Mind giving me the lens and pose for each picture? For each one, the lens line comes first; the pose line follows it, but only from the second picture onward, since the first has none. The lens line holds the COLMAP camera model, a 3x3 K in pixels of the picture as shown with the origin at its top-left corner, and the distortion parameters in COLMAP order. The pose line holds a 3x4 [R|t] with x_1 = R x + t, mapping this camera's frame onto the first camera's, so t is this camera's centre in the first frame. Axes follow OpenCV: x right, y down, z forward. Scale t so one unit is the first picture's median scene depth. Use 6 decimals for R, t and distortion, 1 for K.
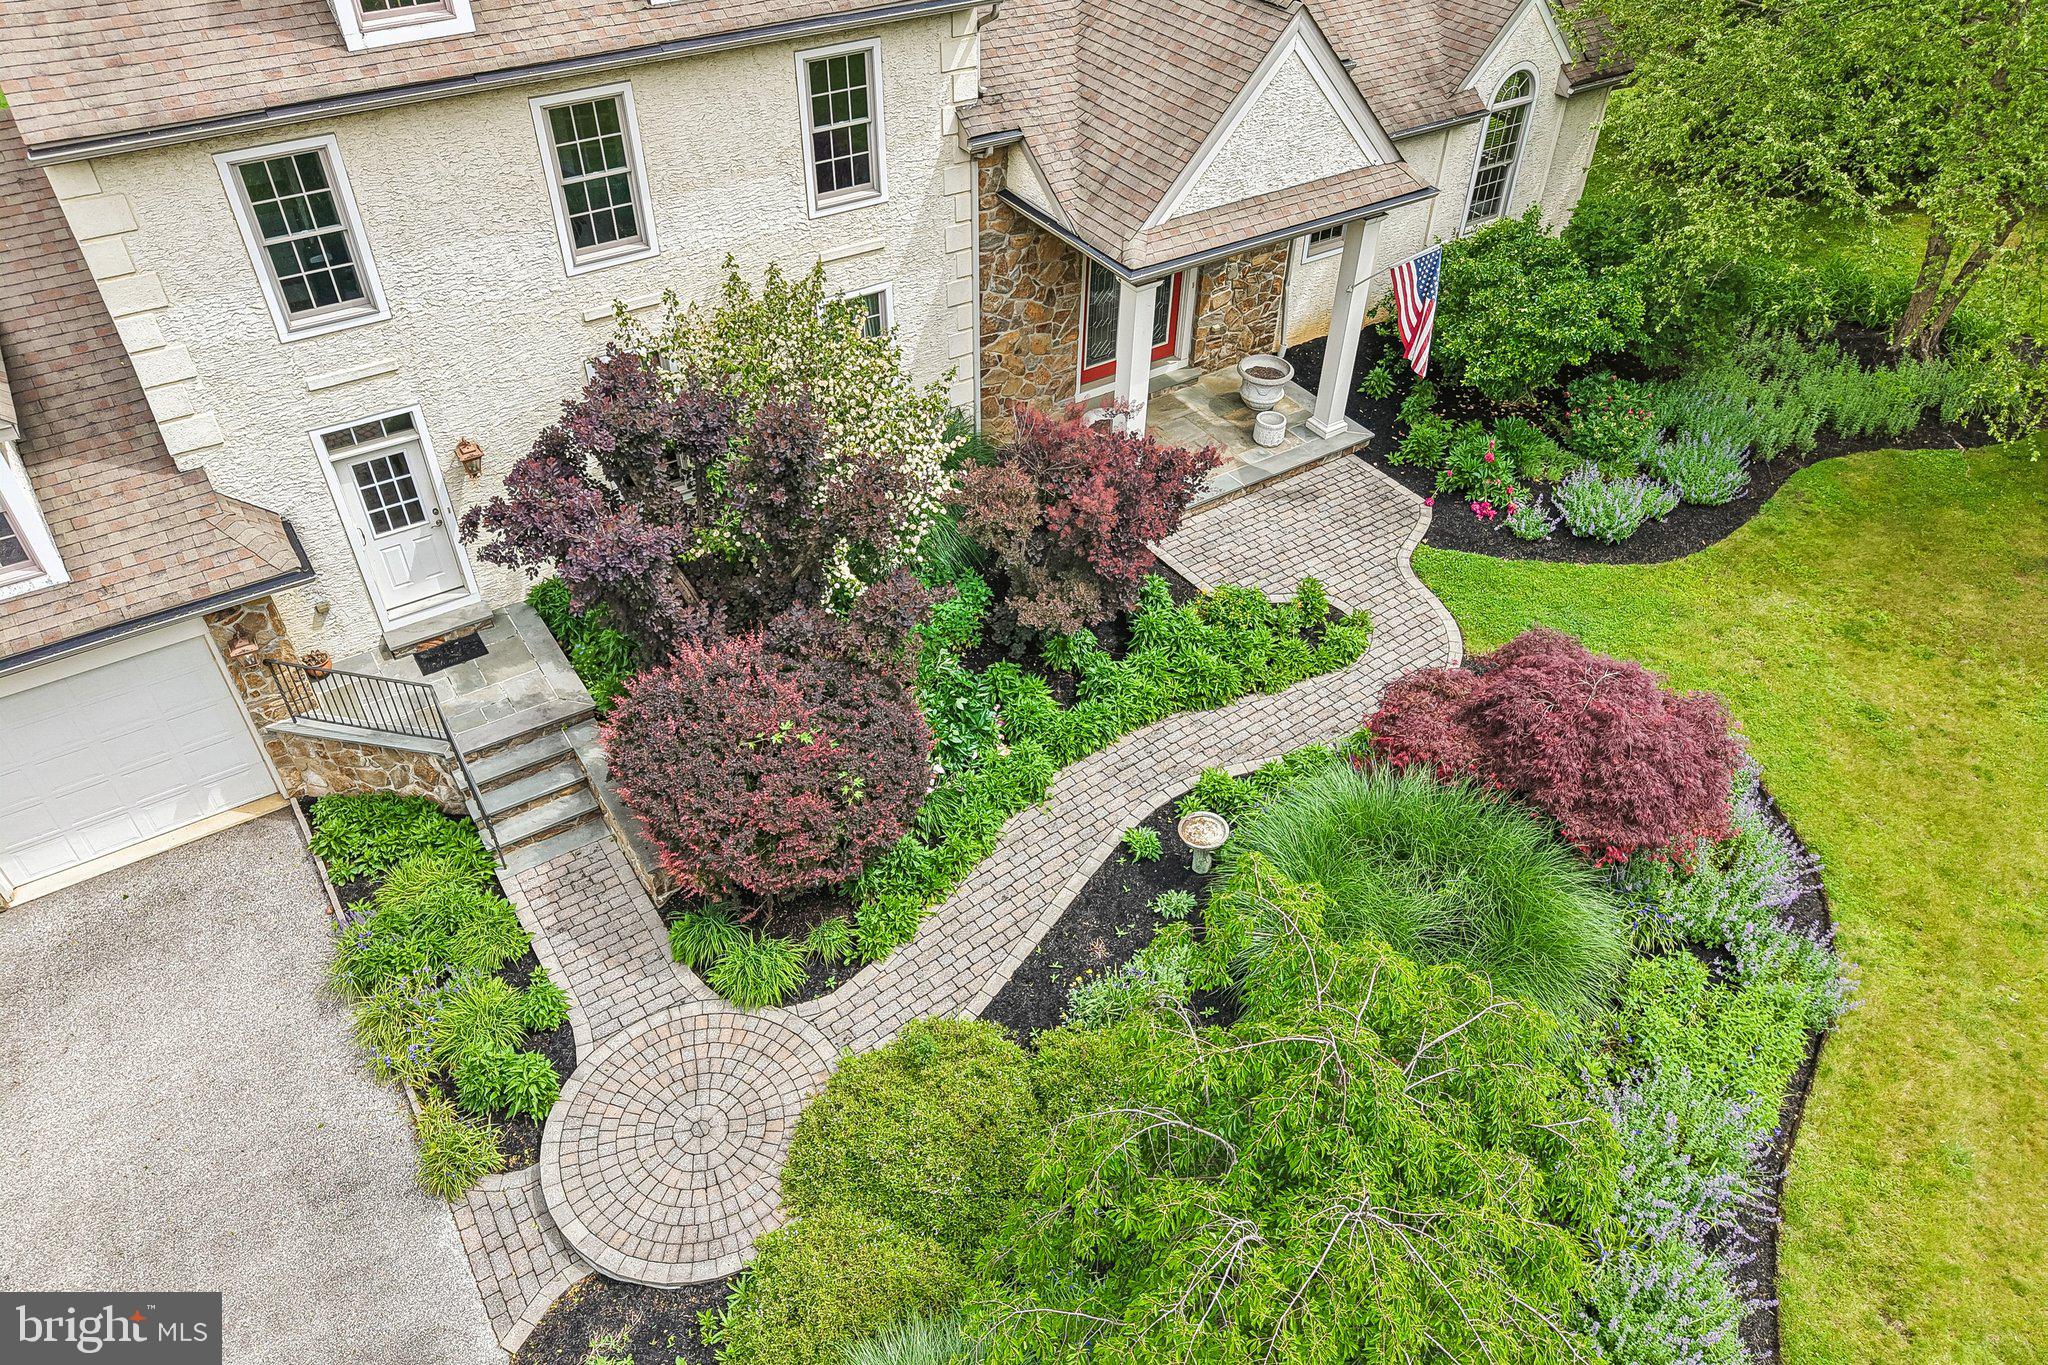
lens RADIAL K [[1378.9, 0, 1024.0], [0, 1378.9, 682.5], [0, 0, 1]] dist [0.101933, -0.153046]
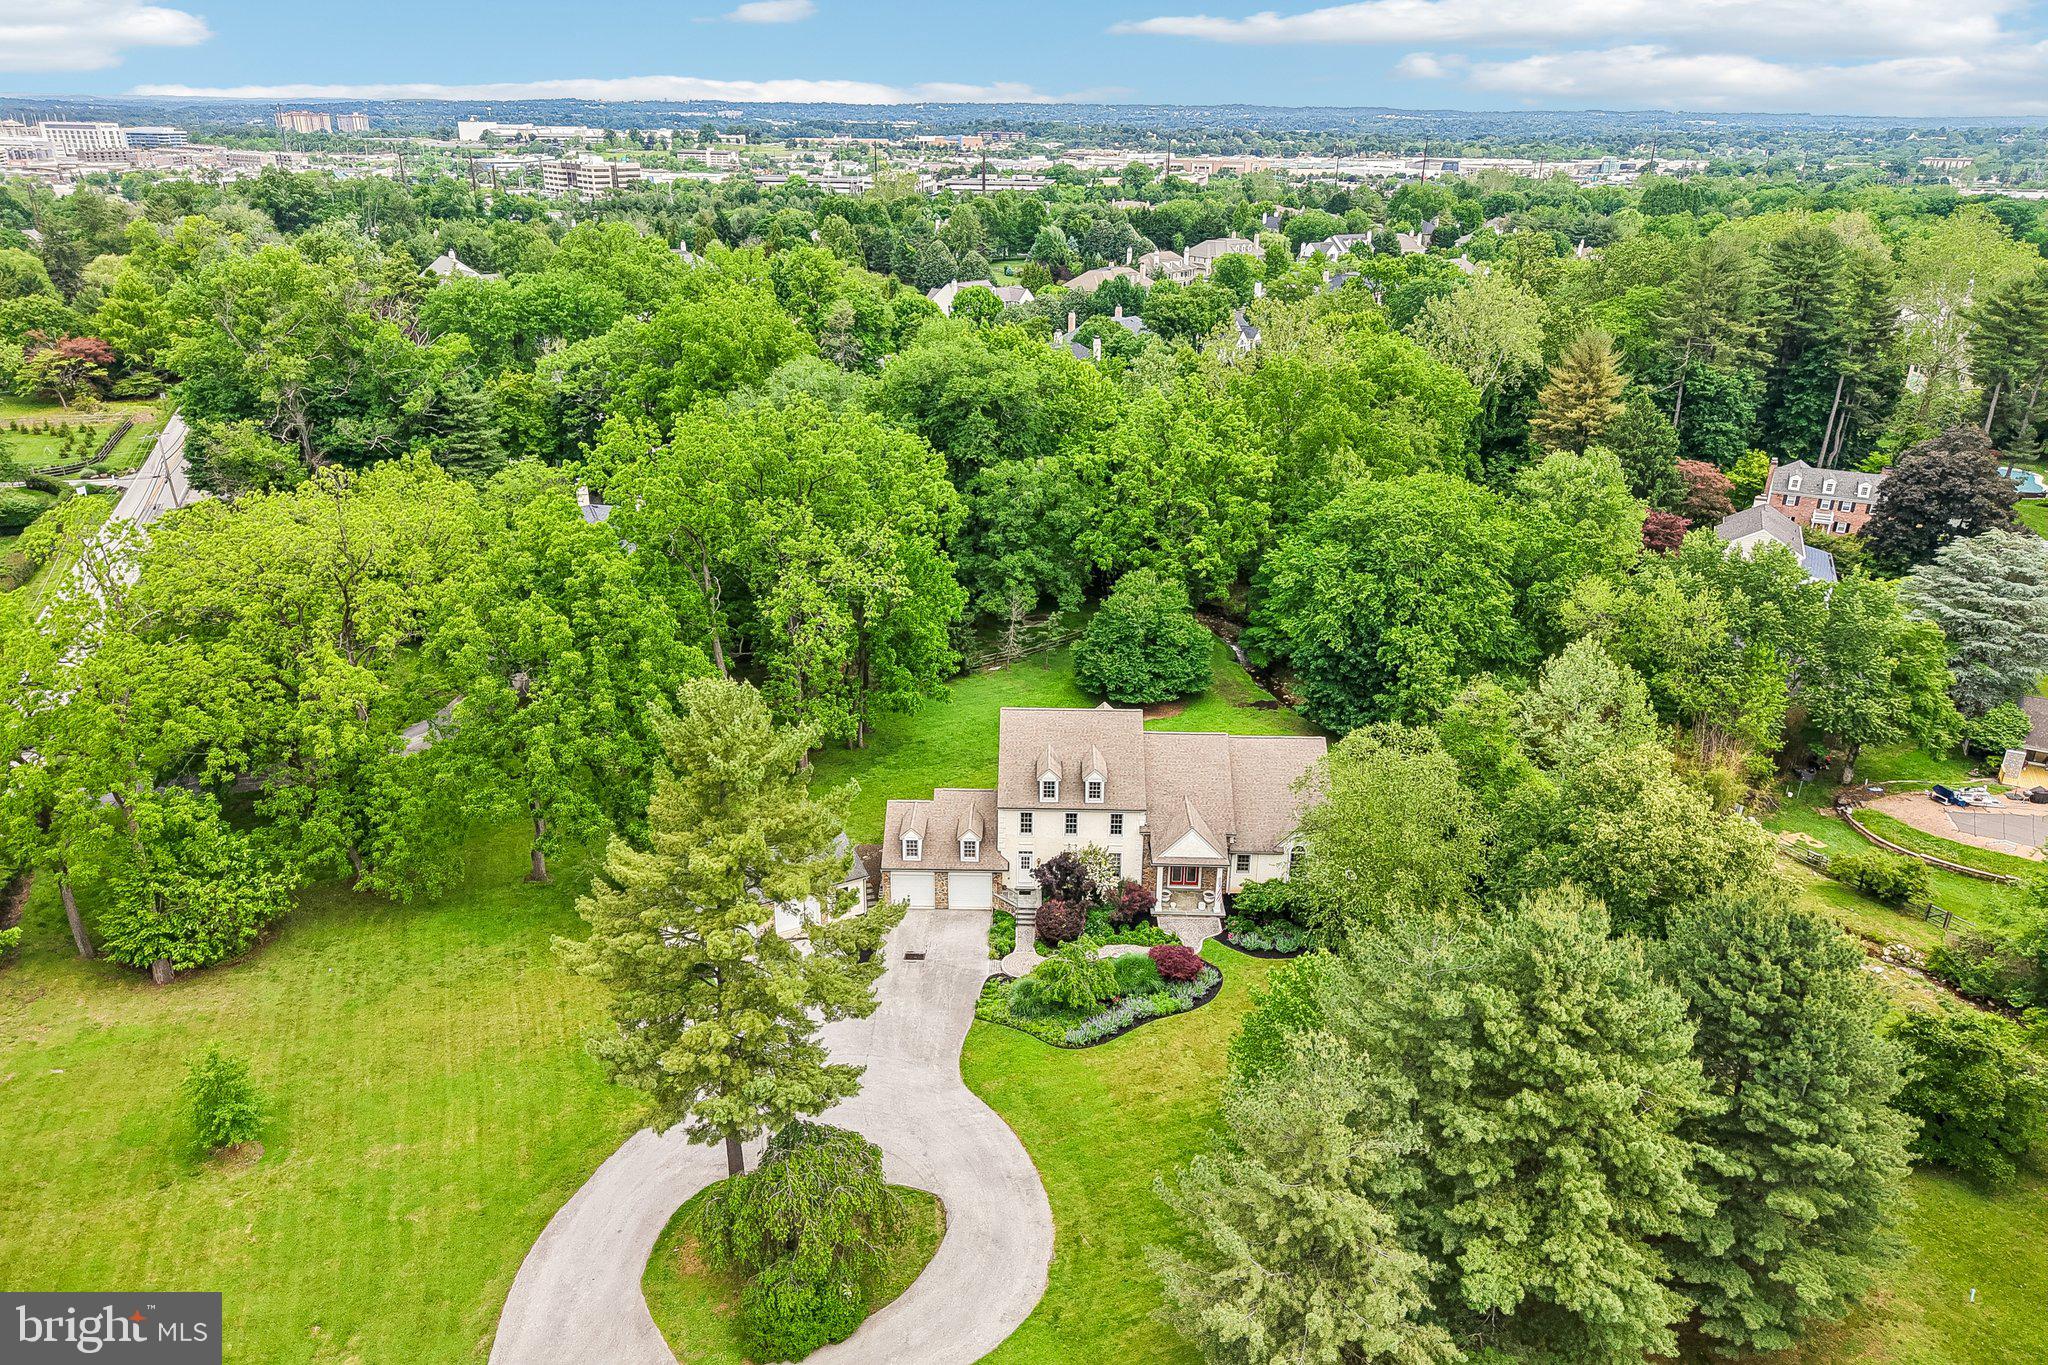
lens RADIAL K [[1348.8, 0, 1024.0], [0, 1348.8, 682.5], [0, 0, 1]] dist [0.028290, -0.042639]
pose [[0.825994, 0.222909, -0.517732, 2.293041], [-0.366320, 0.910365, -0.192473, 0.268625], [0.428420, 0.348637, 0.833612, -3.967691]]
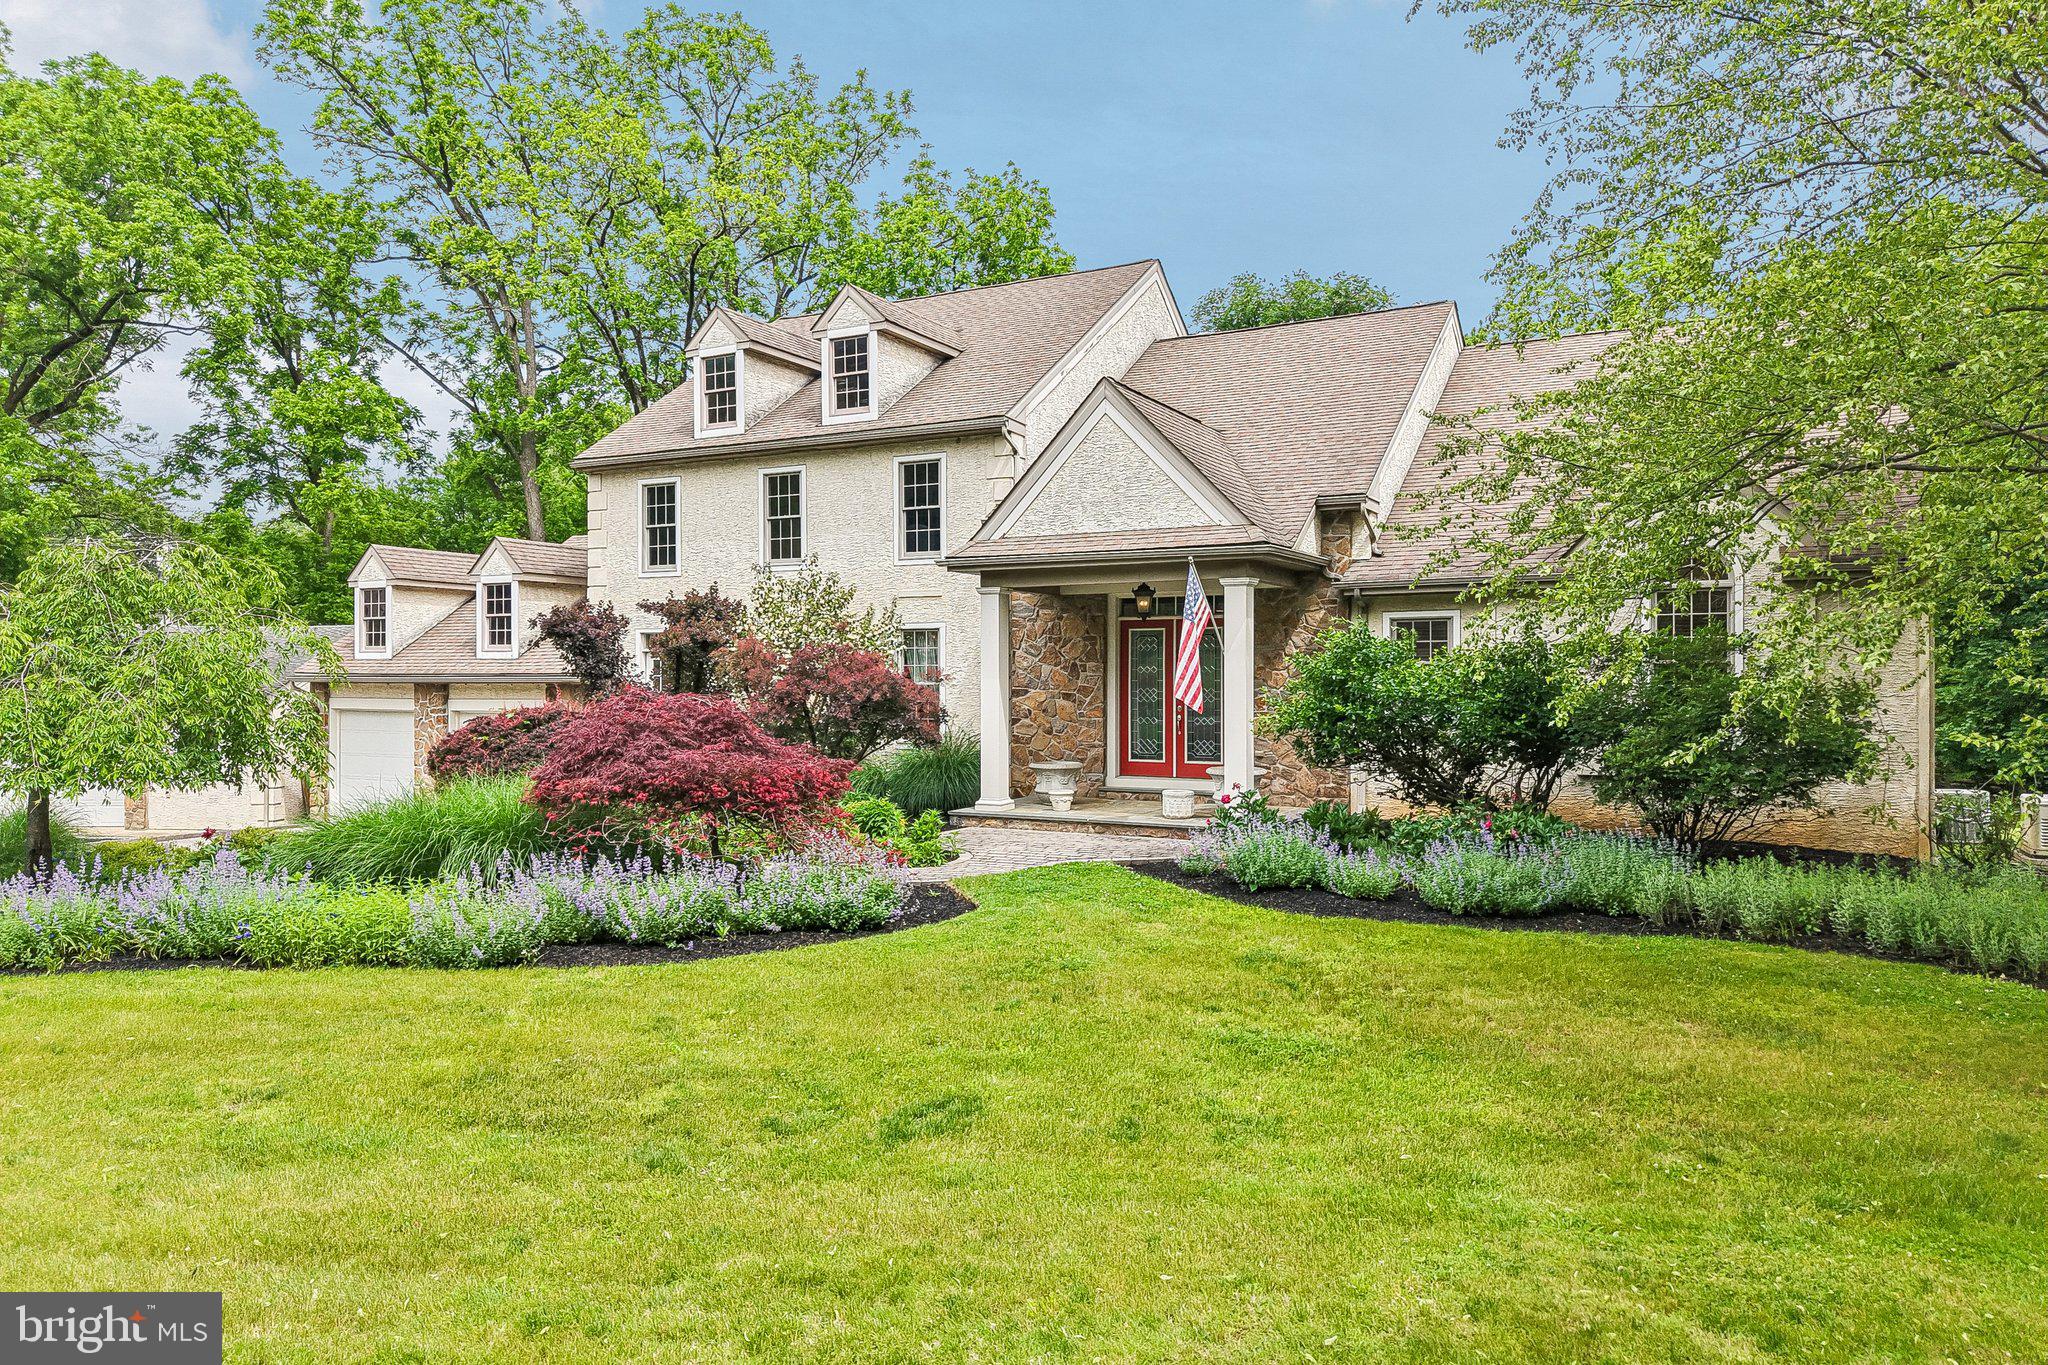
lens RADIAL K [[1378.9, 0, 1024.0], [0, 1378.9, 682.5], [0, 0, 1]] dist [0.101933, -0.153046]
pose [[0.473618, -0.008808, -0.880686, 1.242993], [-0.571303, 0.757959, -0.314818, 0.146496], [0.670297, 0.652243, 0.353951, 0.689059]]
